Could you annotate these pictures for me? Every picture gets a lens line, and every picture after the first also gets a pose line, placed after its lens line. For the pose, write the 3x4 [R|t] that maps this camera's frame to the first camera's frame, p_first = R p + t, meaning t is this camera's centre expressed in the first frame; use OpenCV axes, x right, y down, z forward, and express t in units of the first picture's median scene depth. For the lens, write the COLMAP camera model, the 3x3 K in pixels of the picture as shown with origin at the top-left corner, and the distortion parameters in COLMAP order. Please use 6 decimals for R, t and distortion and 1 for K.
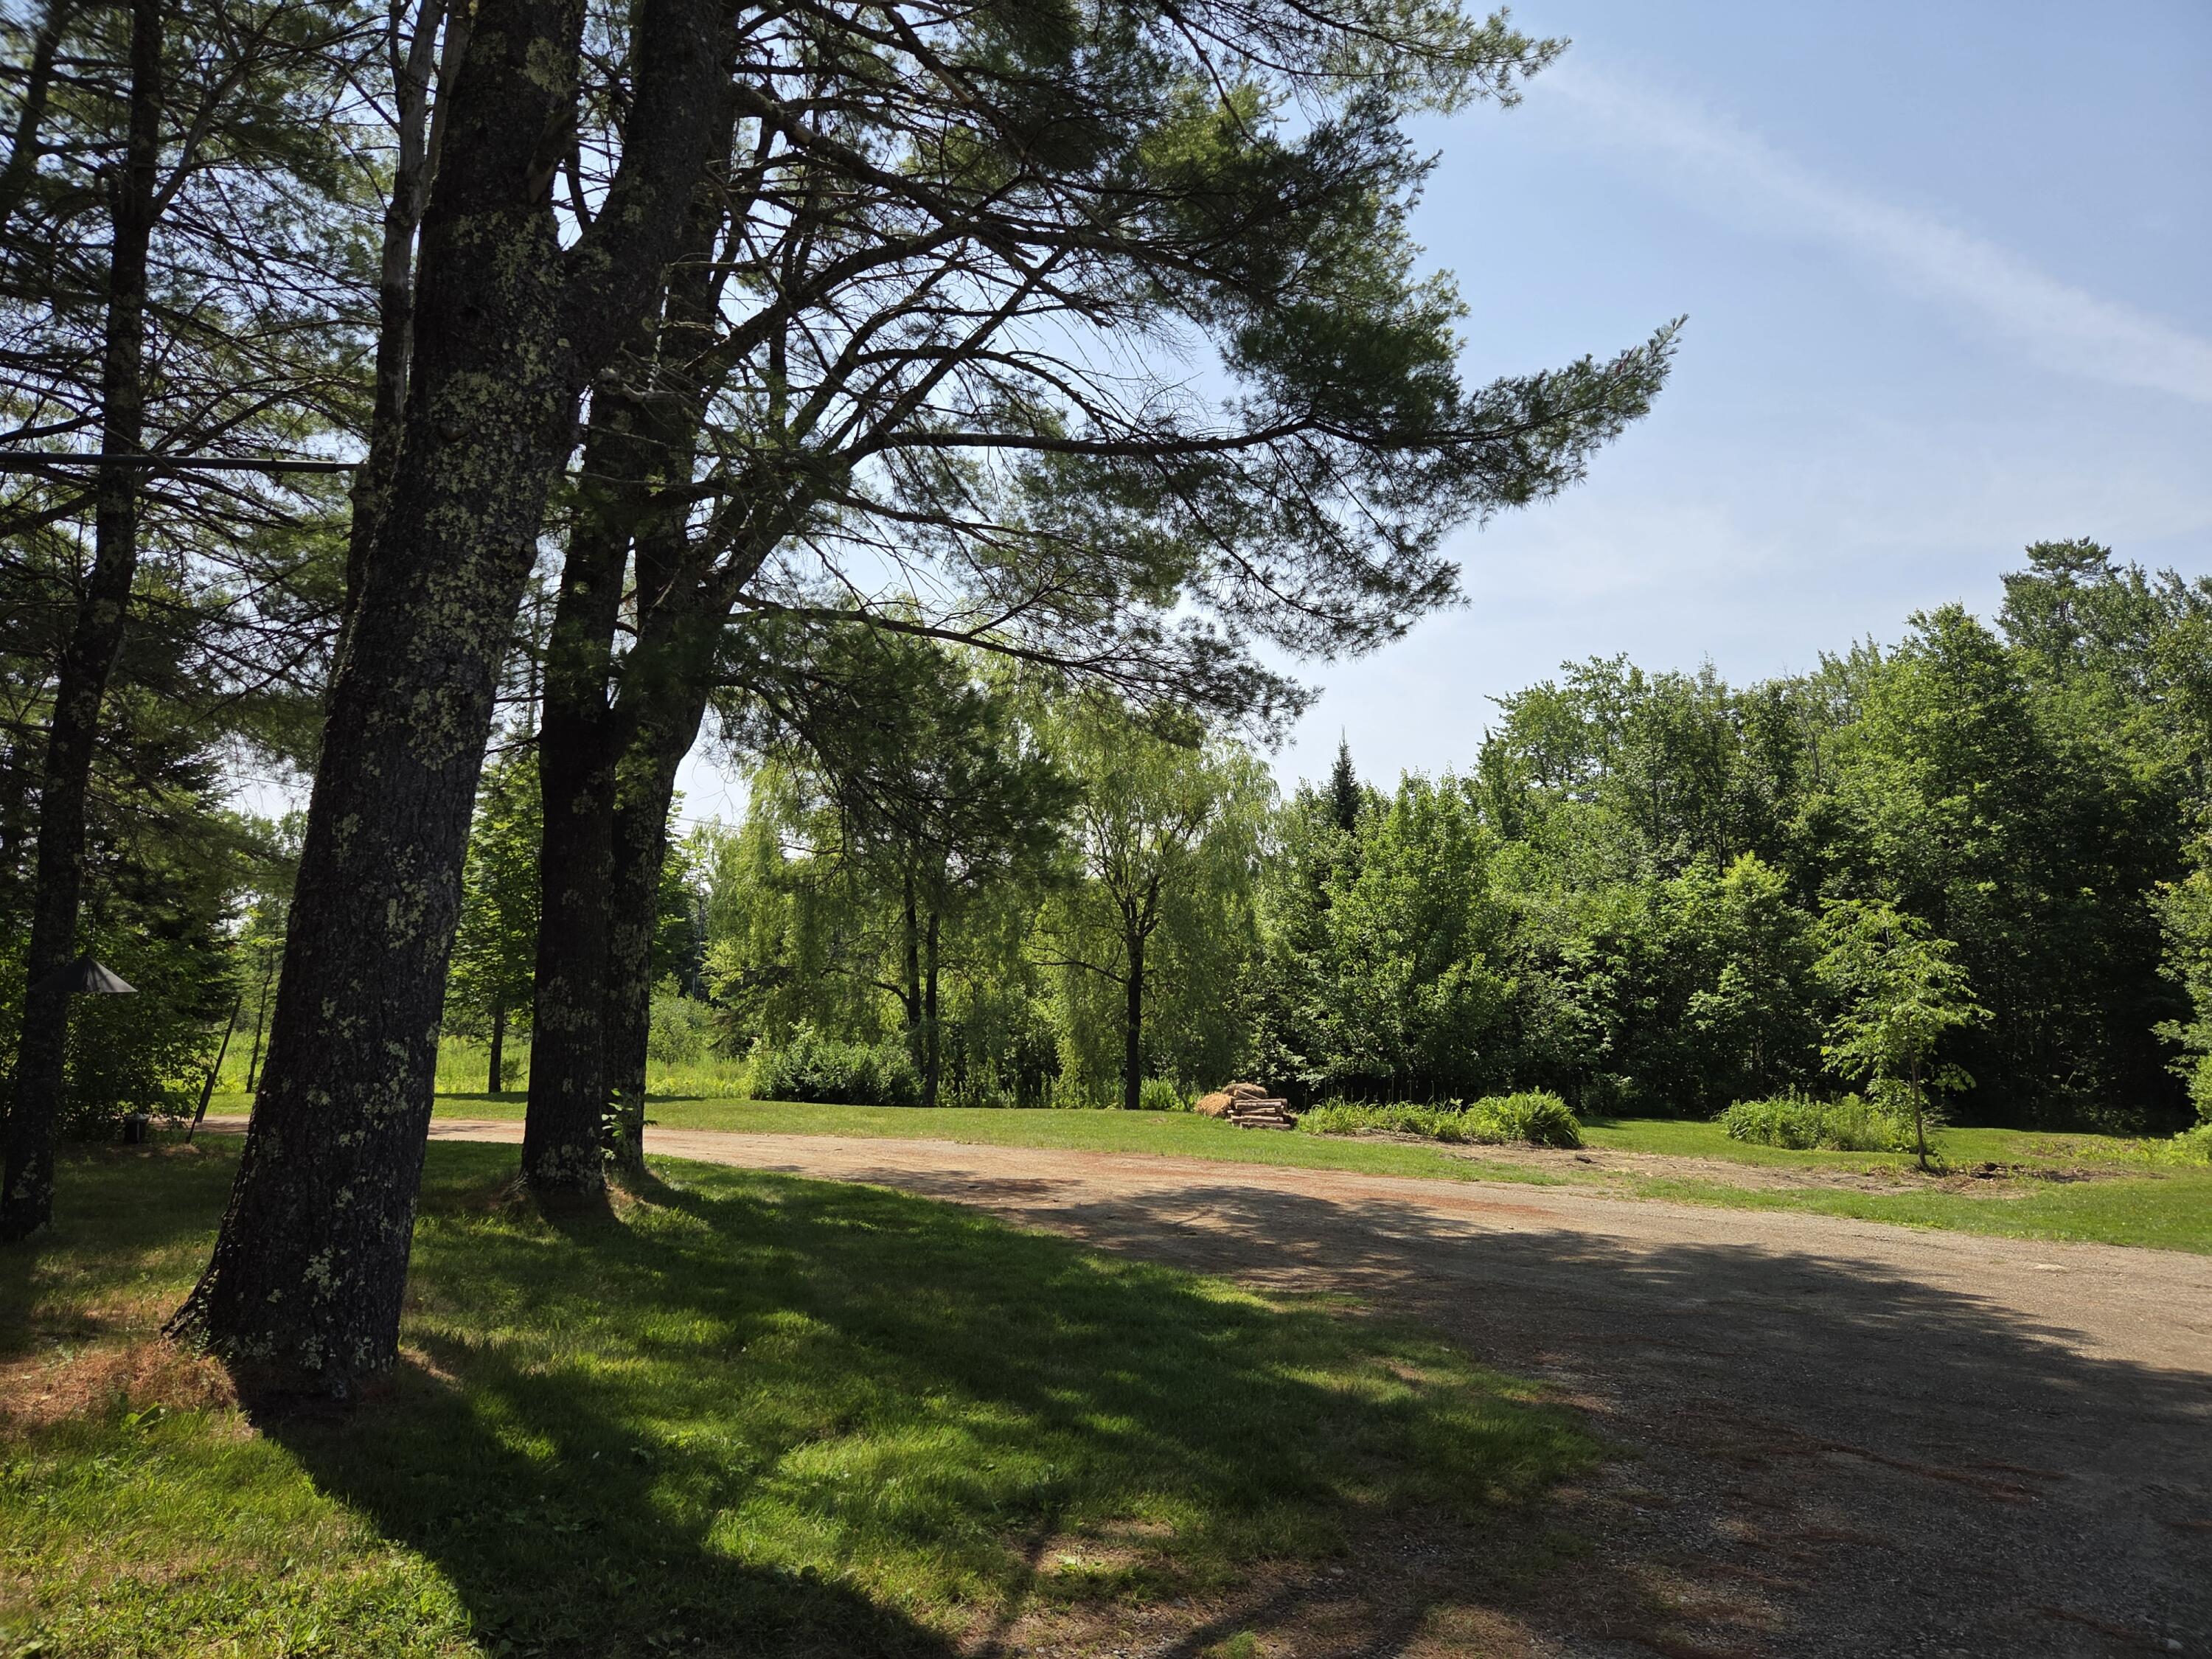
lens RADIAL K [[1460.7, 0, 1104.9], [0, 1460.7, 811.1], [0, 0, 1]] dist [0.080354, -0.063743]
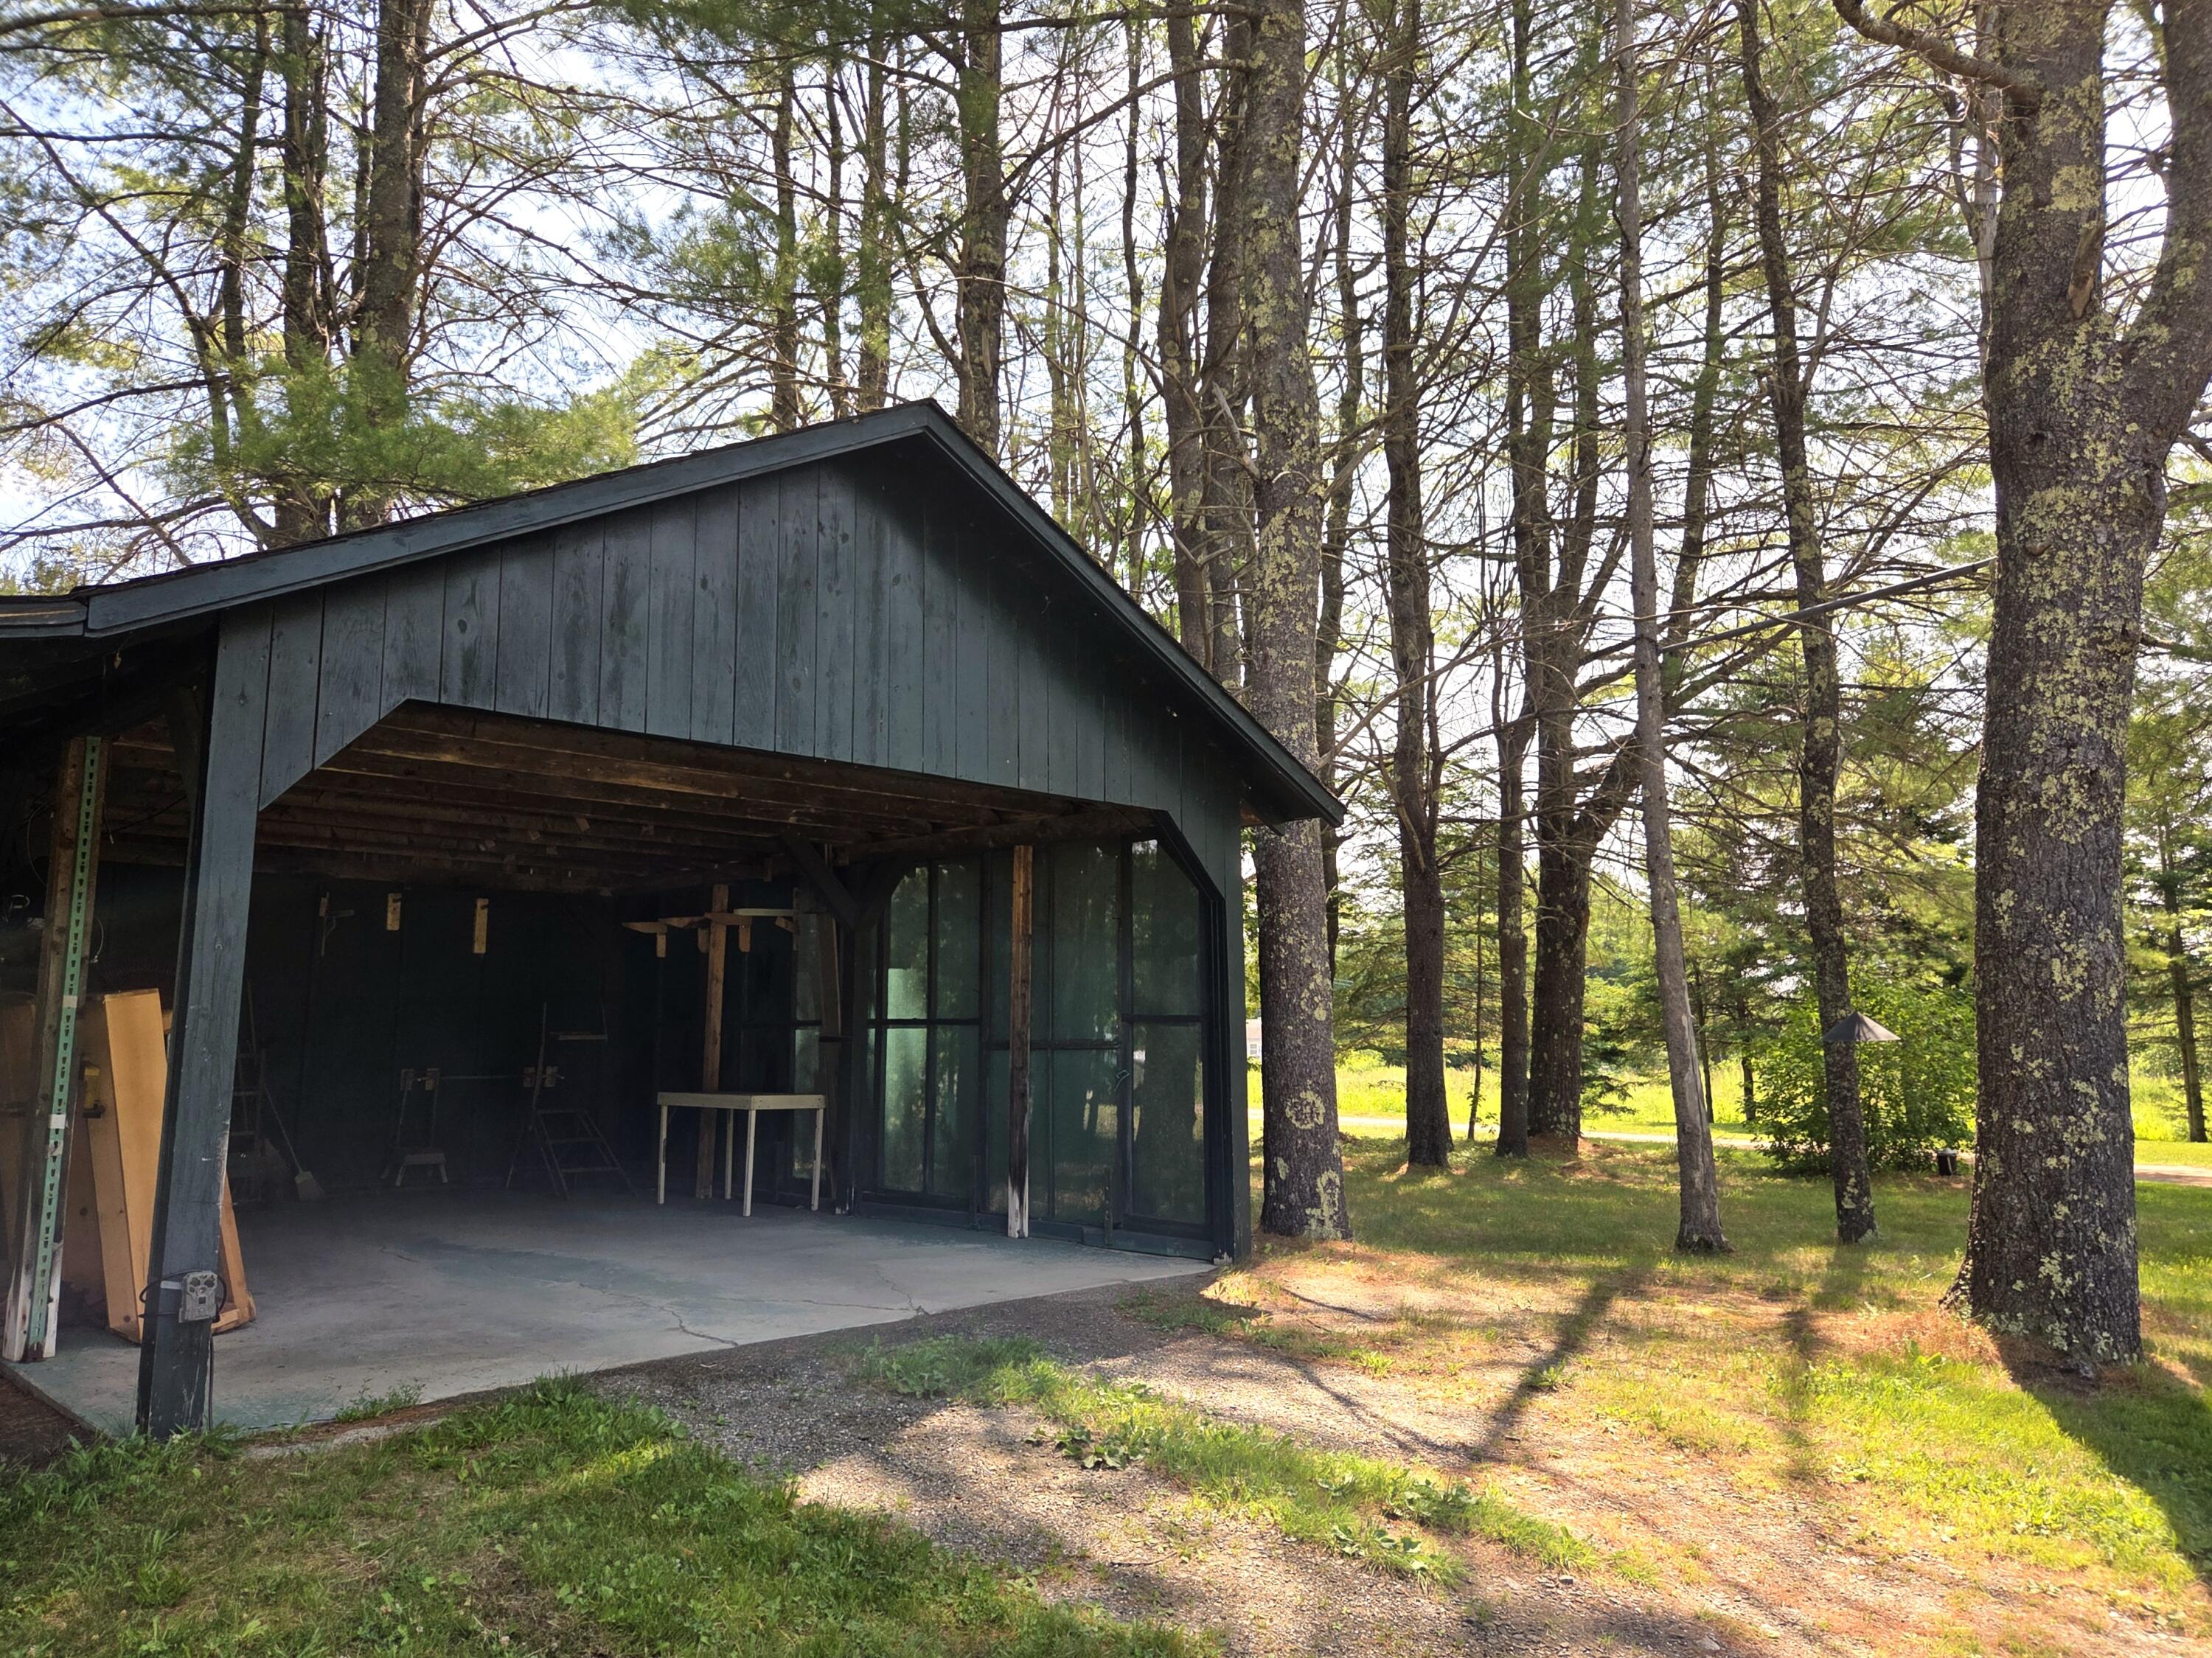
lens RADIAL K [[1460.6, 0, 1104.9], [0, 1460.6, 810.6], [0, 0, 1]] dist [0.080354, -0.063743]
pose [[0.470290, -0.157407, -0.868361, 0.209924], [0.131903, 0.985450, -0.107196, -0.028710], [0.872599, -0.064126, 0.484210, -0.219516]]
